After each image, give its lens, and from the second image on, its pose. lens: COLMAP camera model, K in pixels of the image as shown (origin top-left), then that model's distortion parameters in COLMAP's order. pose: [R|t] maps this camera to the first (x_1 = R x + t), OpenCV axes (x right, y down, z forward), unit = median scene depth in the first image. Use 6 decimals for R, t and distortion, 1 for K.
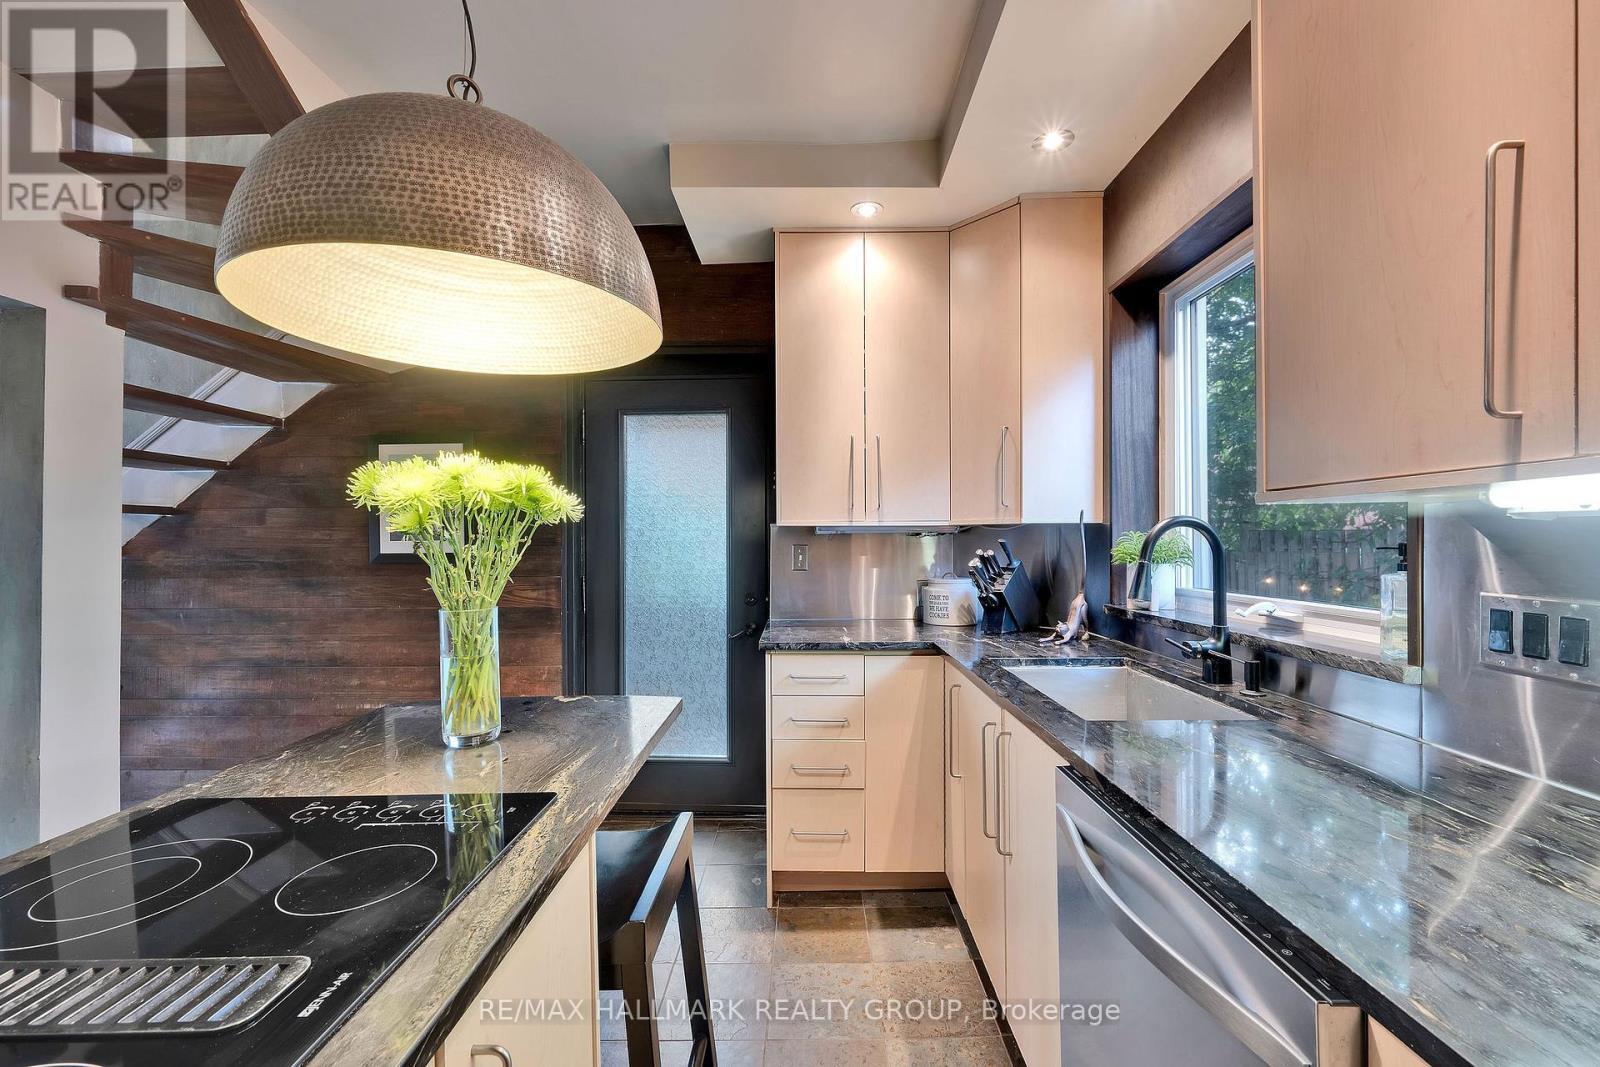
lens RADIAL K [[634.0, 0, 798.1], [0, 634.0, 540.3], [0, 0, 1]] dist [-0.000755, -0.000127]
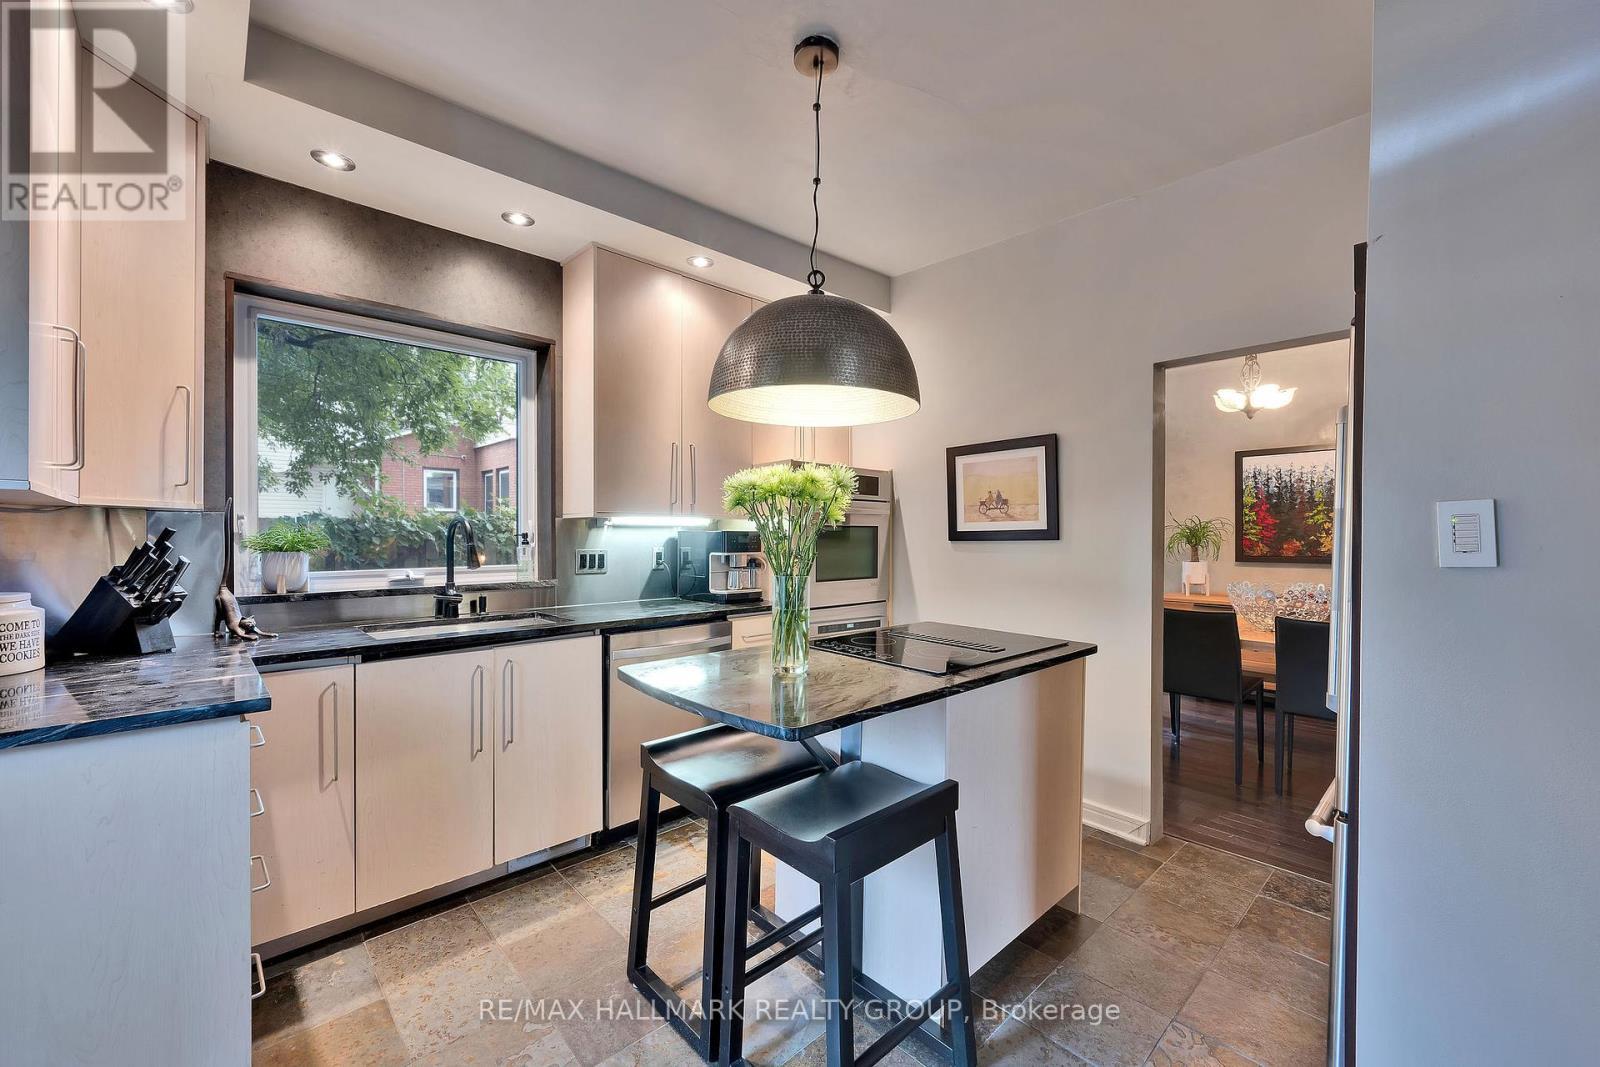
lens RADIAL K [[634.0, 0, 798.1], [0, 634.0, 540.3], [0, 0, 1]] dist [-0.000755, -0.000127]
pose [[-0.666076, 0.000293, 0.745884, -0.764951], [0.001087, 0.999999, 0.000578, 0.014800], [-0.745883, 0.001196, -0.666075, 0.892798]]
